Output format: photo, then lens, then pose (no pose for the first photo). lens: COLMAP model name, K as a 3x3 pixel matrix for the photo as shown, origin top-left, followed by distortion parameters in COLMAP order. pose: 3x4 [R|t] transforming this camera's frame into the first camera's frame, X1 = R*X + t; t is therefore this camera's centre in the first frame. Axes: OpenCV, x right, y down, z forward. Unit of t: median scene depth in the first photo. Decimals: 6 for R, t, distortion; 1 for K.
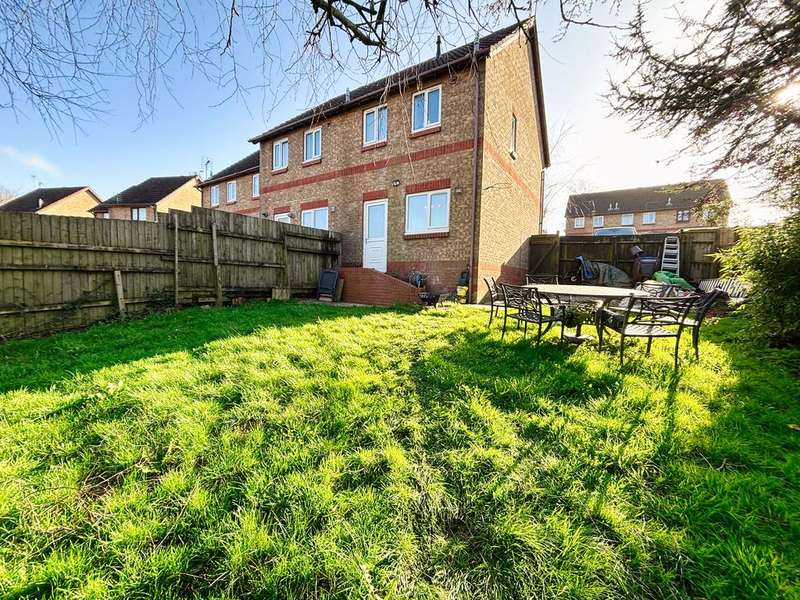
lens RADIAL K [[325.2, 0, 399.8], [0, 325.2, 295.2], [0, 0, 1]] dist [0.003264, -0.000962]
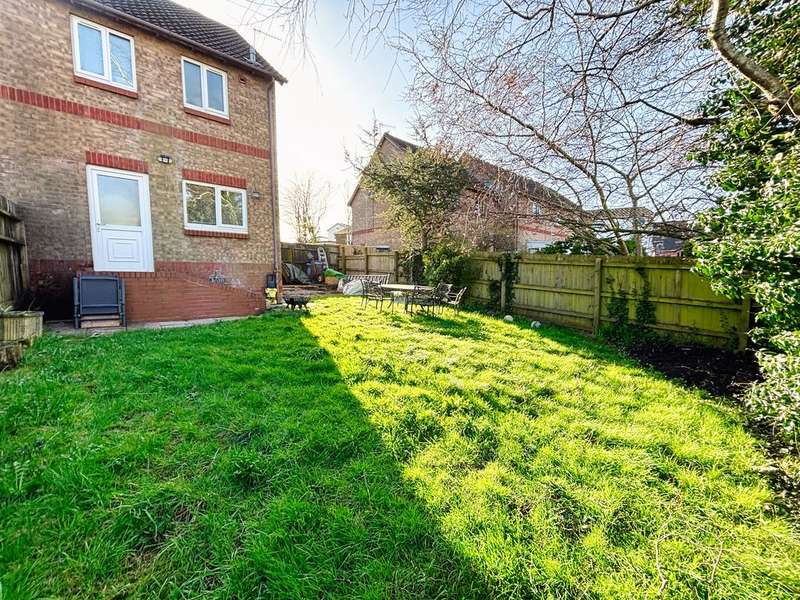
lens RADIAL K [[325.2, 0, 399.5], [0, 325.2, 302.2], [0, 0, 1]] dist [0.003264, -0.000962]
pose [[0.230720, -0.096768, 0.968196, -0.641328], [0.068274, 0.994200, 0.083097, -0.034902], [-0.970622, 0.046930, 0.235988, 0.287580]]
